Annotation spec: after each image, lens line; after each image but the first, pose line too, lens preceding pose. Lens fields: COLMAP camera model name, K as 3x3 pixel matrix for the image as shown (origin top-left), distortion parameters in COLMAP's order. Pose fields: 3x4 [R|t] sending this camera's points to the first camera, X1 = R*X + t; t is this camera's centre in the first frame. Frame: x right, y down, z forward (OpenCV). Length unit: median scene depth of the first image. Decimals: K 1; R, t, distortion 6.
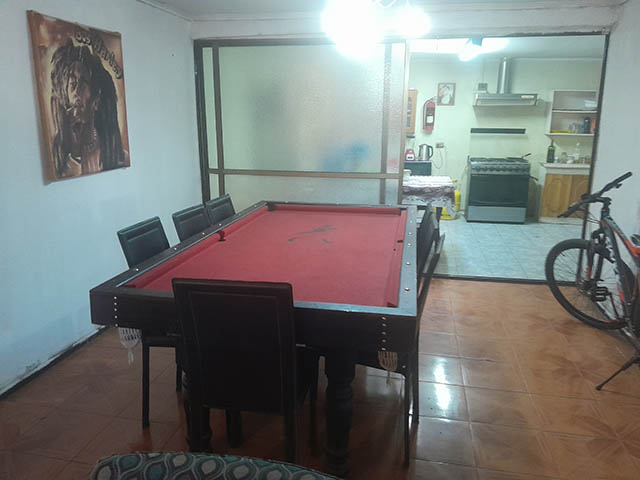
lens RADIAL K [[495.3, 0, 318.9], [0, 495.3, 238.1], [0, 0, 1]] dist [0.058471, -0.120537]
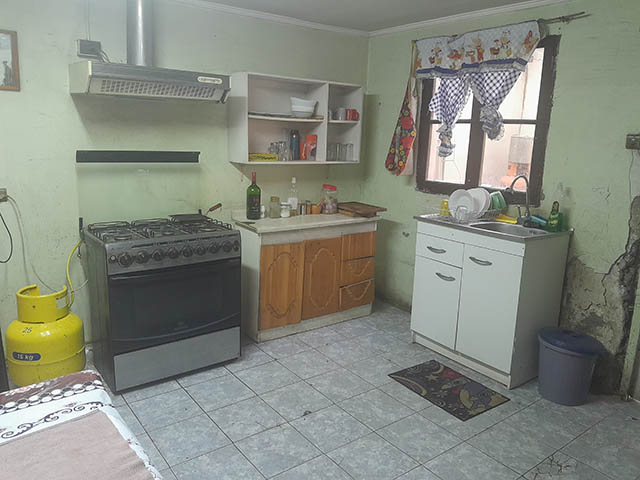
lens RADIAL K [[495.3, 0, 318.9], [0, 495.3, 238.1], [0, 0, 1]] dist [0.058471, -0.120537]
pose [[0.658709, -0.141237, 0.739023, 0.134414], [0.150059, 0.987151, 0.054906, -0.149356], [-0.737282, 0.074730, 0.671440, 0.615446]]
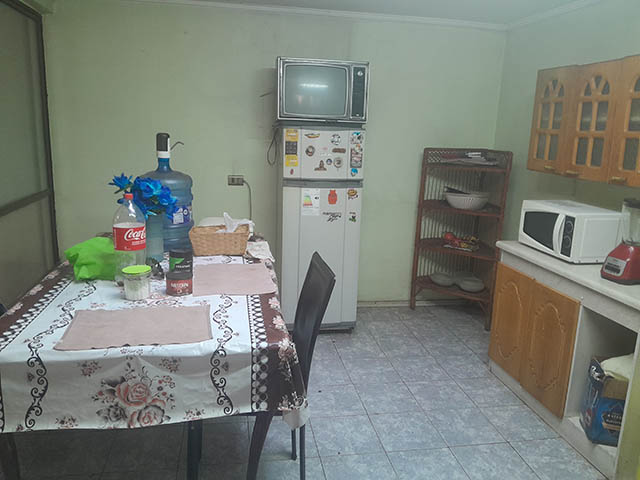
lens RADIAL K [[495.3, 0, 318.9], [0, 495.3, 238.1], [0, 0, 1]] dist [0.058471, -0.120537]
pose [[0.363669, 0.206974, -0.908244, 0.402348], [-0.253219, 0.960255, 0.117435, -0.174651], [0.896451, 0.187277, 0.401625, 0.727929]]
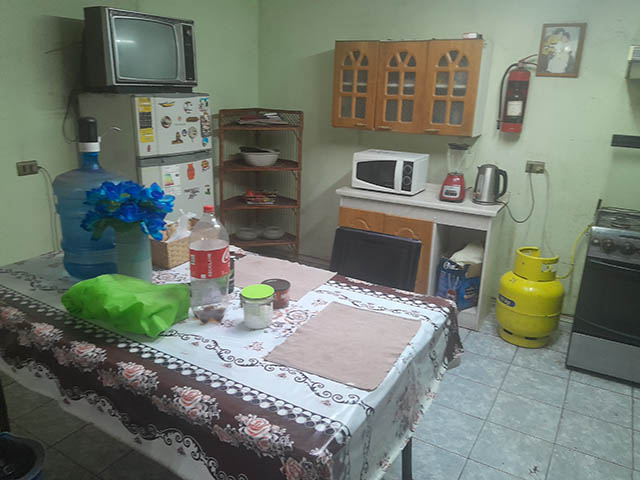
lens RADIAL K [[495.3, 0, 318.9], [0, 495.3, 238.1], [0, 0, 1]] dist [0.058471, -0.120537]
pose [[0.943941, 0.116492, -0.308878, 0.220886], [-0.100877, 0.992700, 0.066111, -0.143754], [0.314325, -0.031246, 0.948801, 0.552883]]
